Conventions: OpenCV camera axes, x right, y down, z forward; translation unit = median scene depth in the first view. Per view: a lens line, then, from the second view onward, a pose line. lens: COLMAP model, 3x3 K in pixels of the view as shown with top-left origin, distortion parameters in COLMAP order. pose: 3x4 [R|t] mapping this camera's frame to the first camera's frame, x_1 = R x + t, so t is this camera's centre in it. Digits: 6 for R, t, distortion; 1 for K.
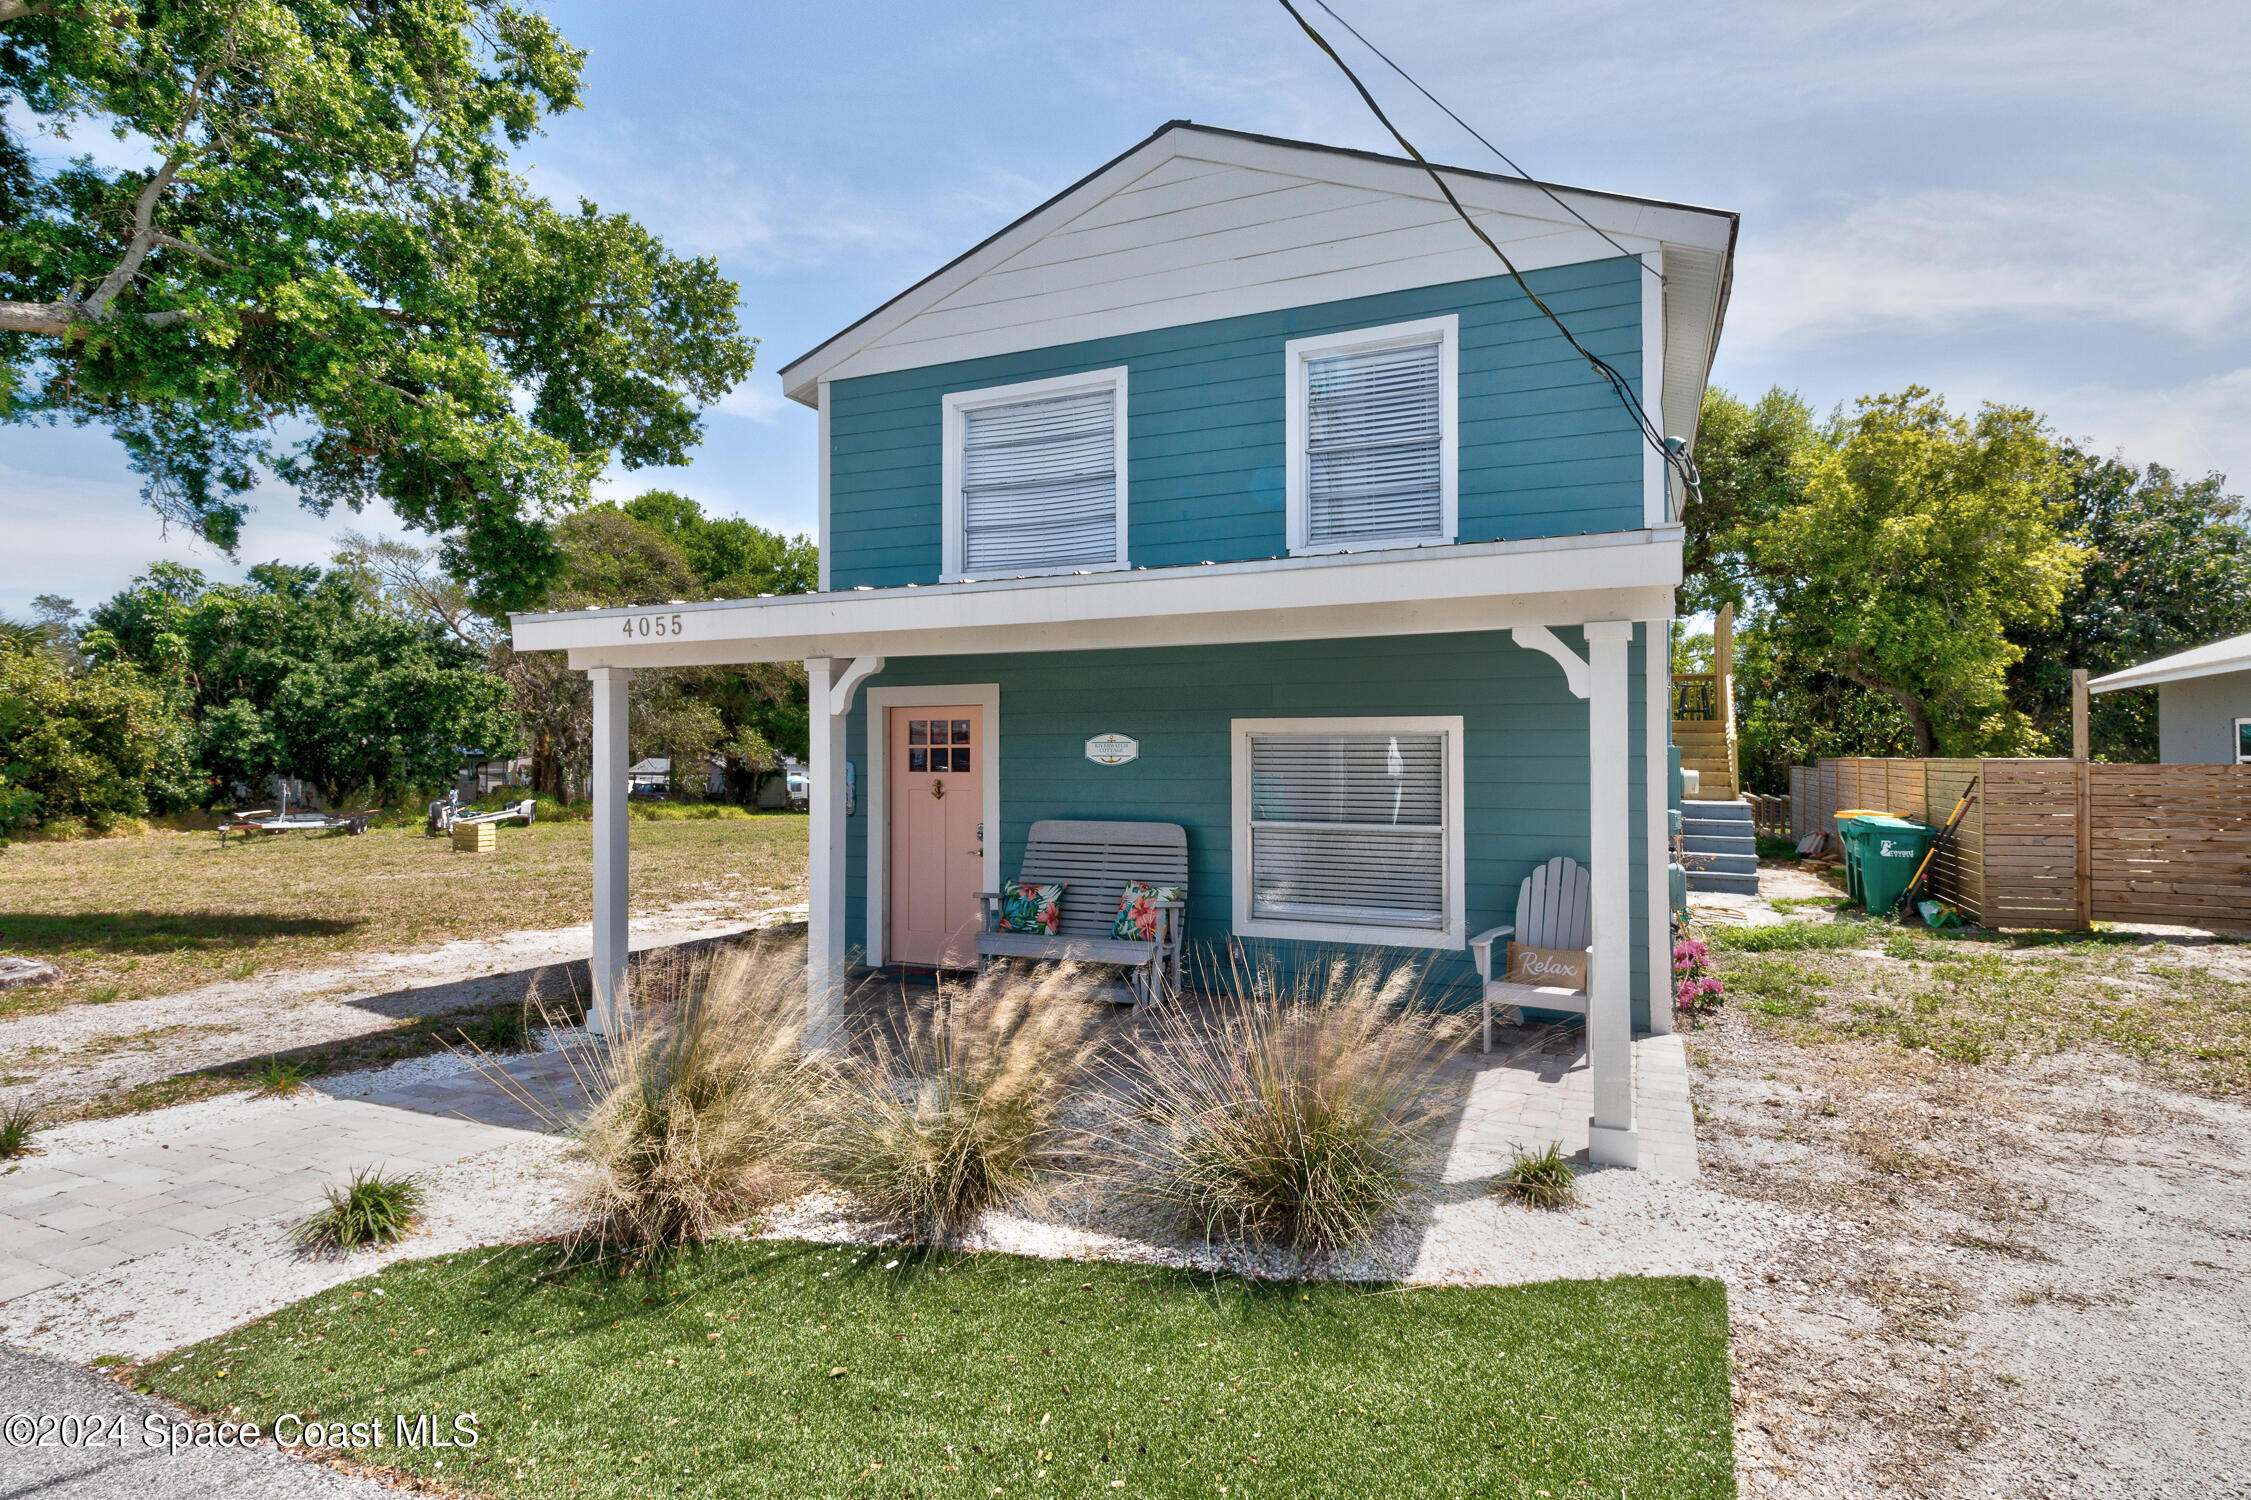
lens RADIAL K [[1138.3, 0, 1142.8], [0, 1138.3, 746.1], [0, 0, 1]] dist [-0.000190, -0.000156]
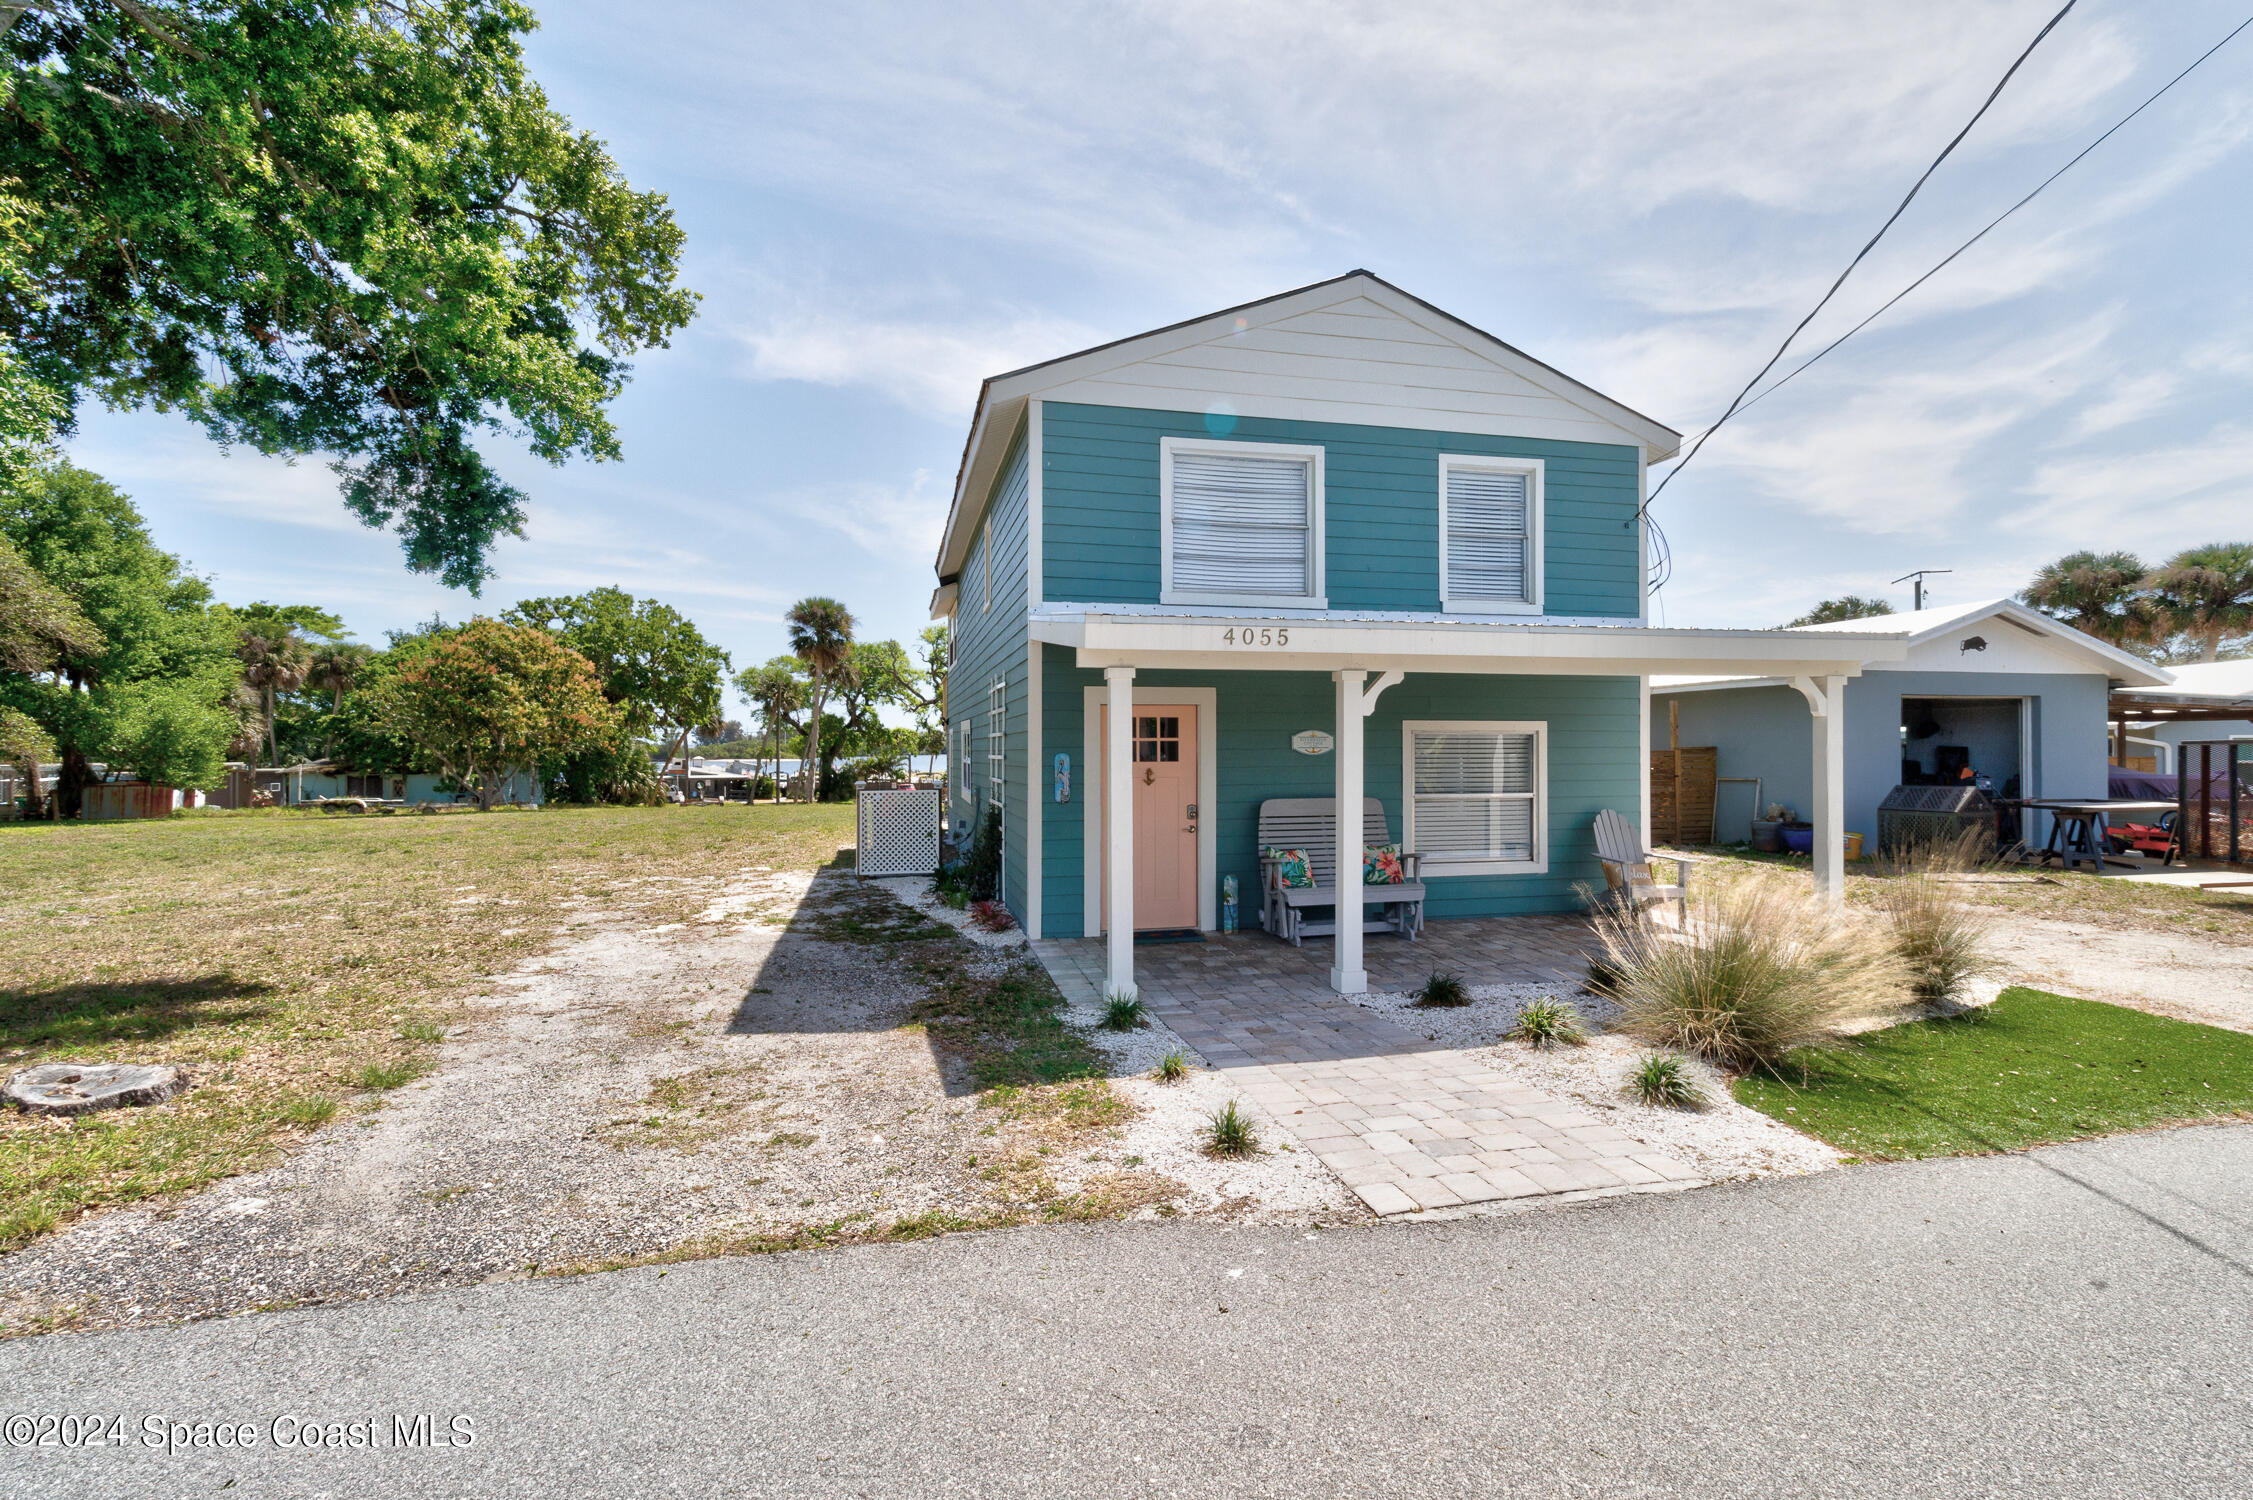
lens RADIAL K [[1039.7, 0, 1148.0], [0, 1039.7, 741.9], [0, 0, 1]] dist [-0.000858, 0.000373]
pose [[0.804066, 0.000977, 0.594539, -0.887324], [-0.004178, 0.999983, 0.004008, -0.001730], [-0.594525, -0.005707, 0.804057, 0.167498]]
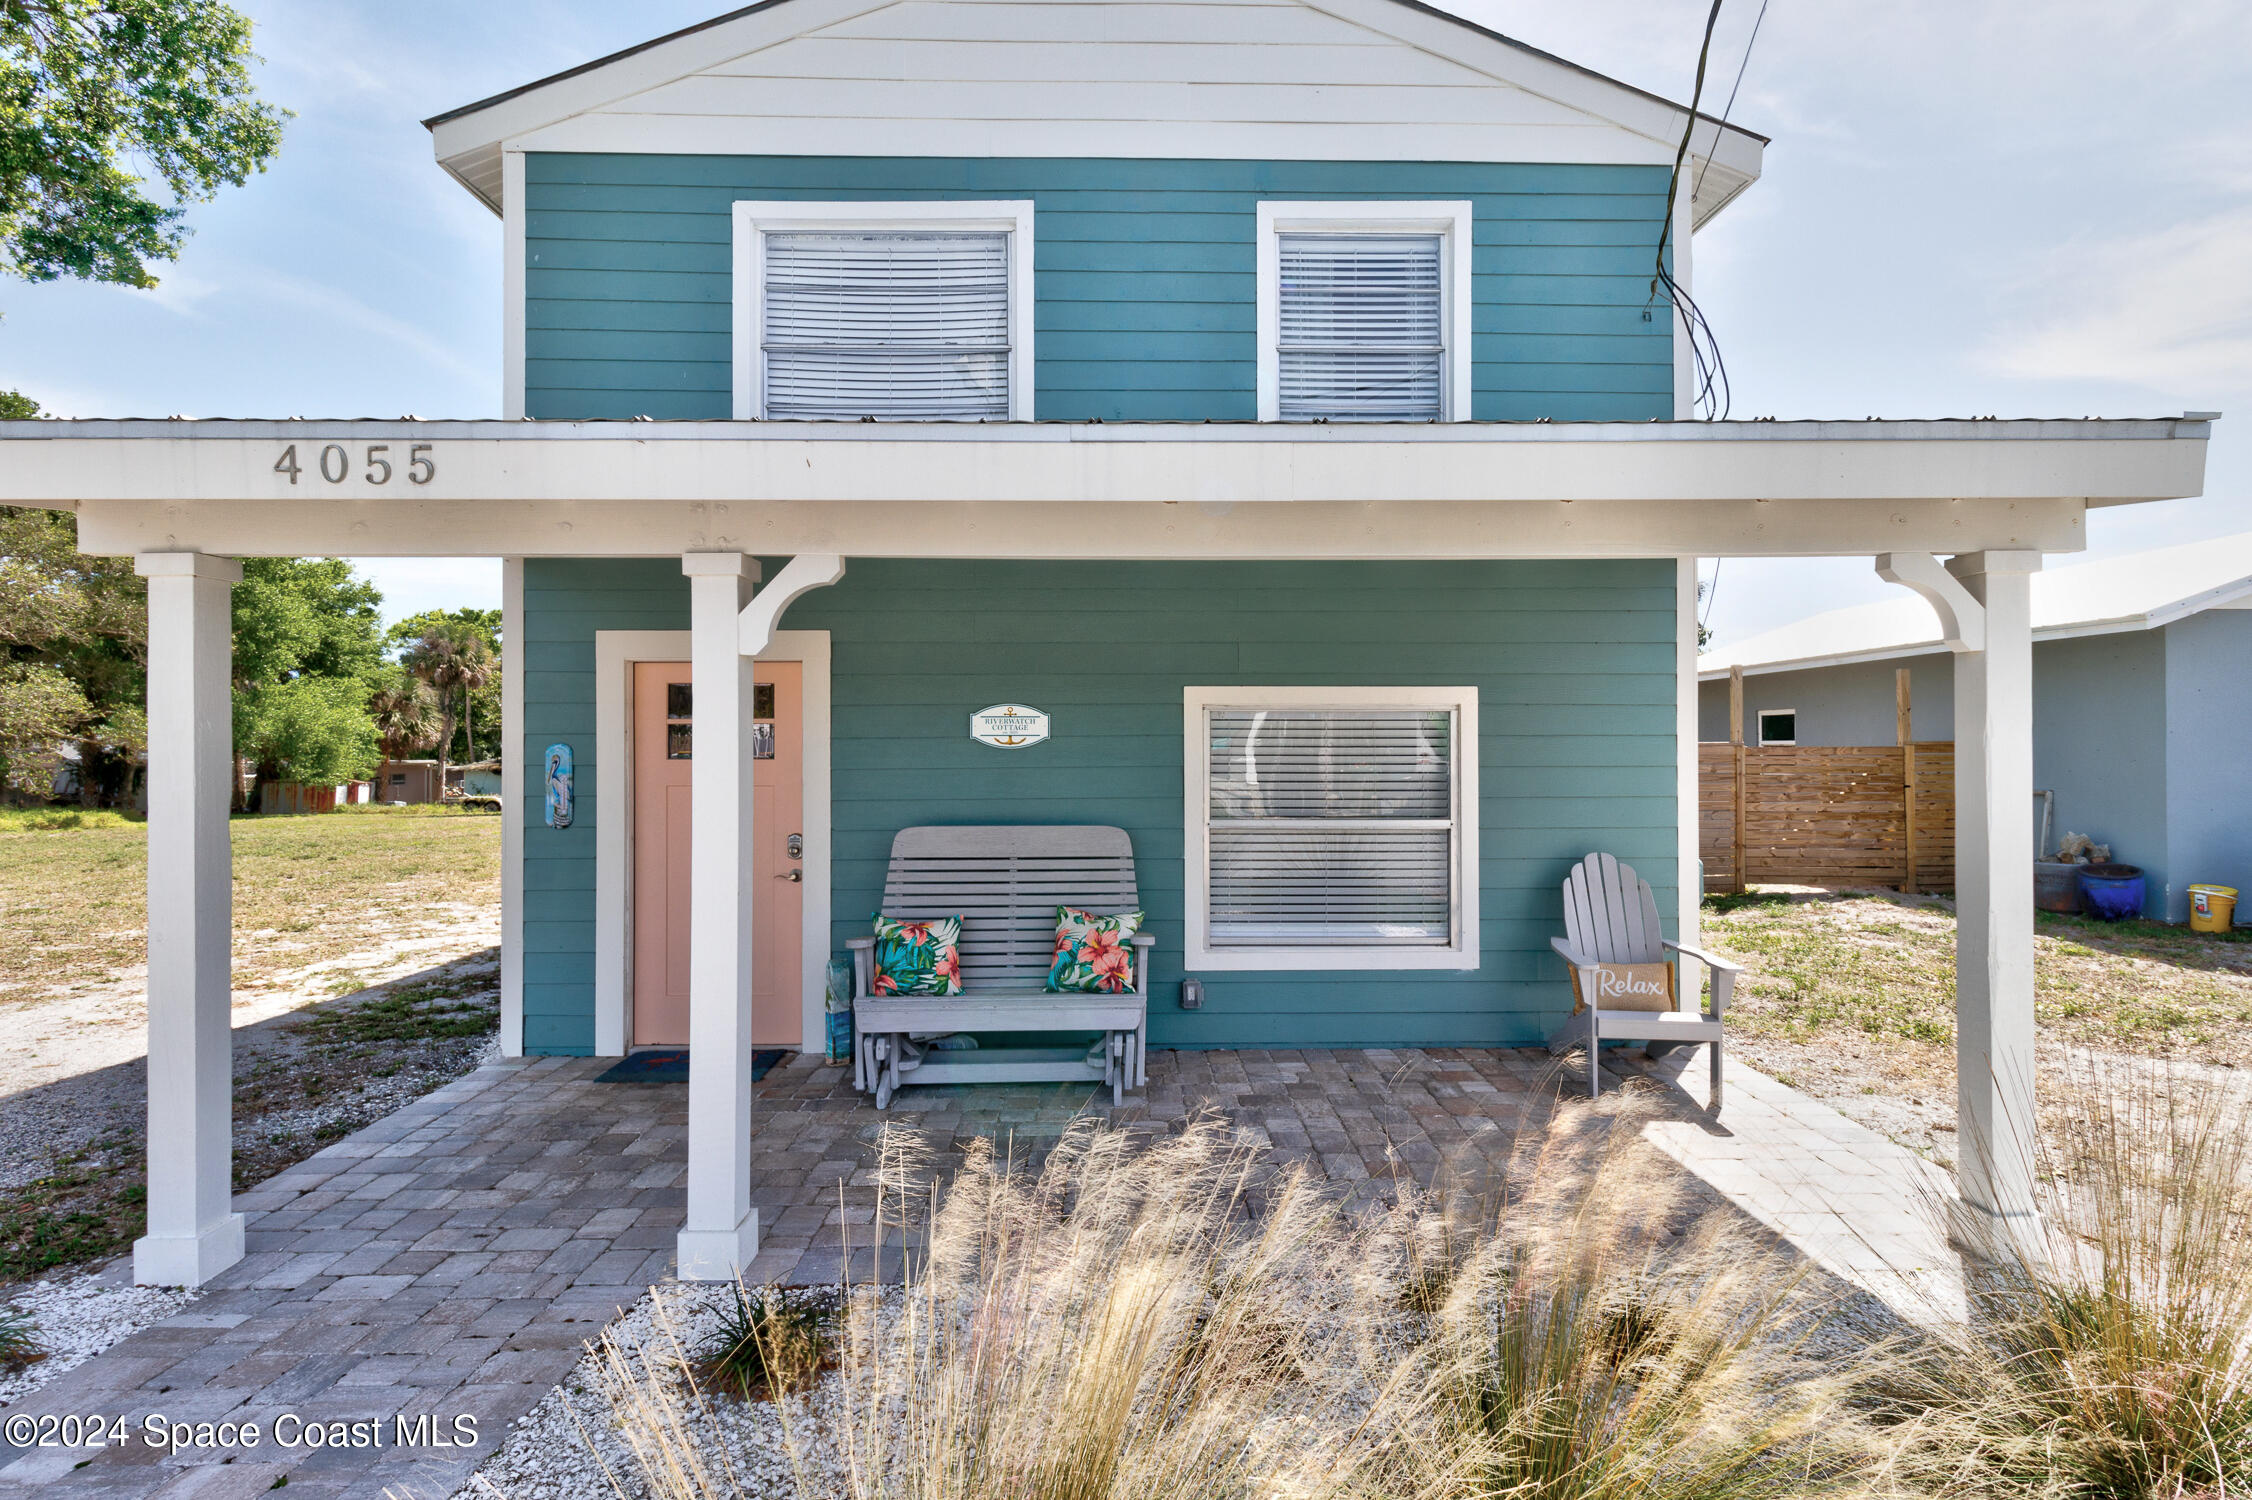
lens RADIAL K [[1109.1, 0, 1138.2], [0, 1109.1, 739.2], [0, 0, 1]] dist [0.000919, 0.000966]
pose [[0.911412, 0.001290, 0.411492, -0.247193], [-0.002820, 0.999991, 0.003111, 0.008828], [-0.411485, -0.003996, 0.911408, 0.325586]]
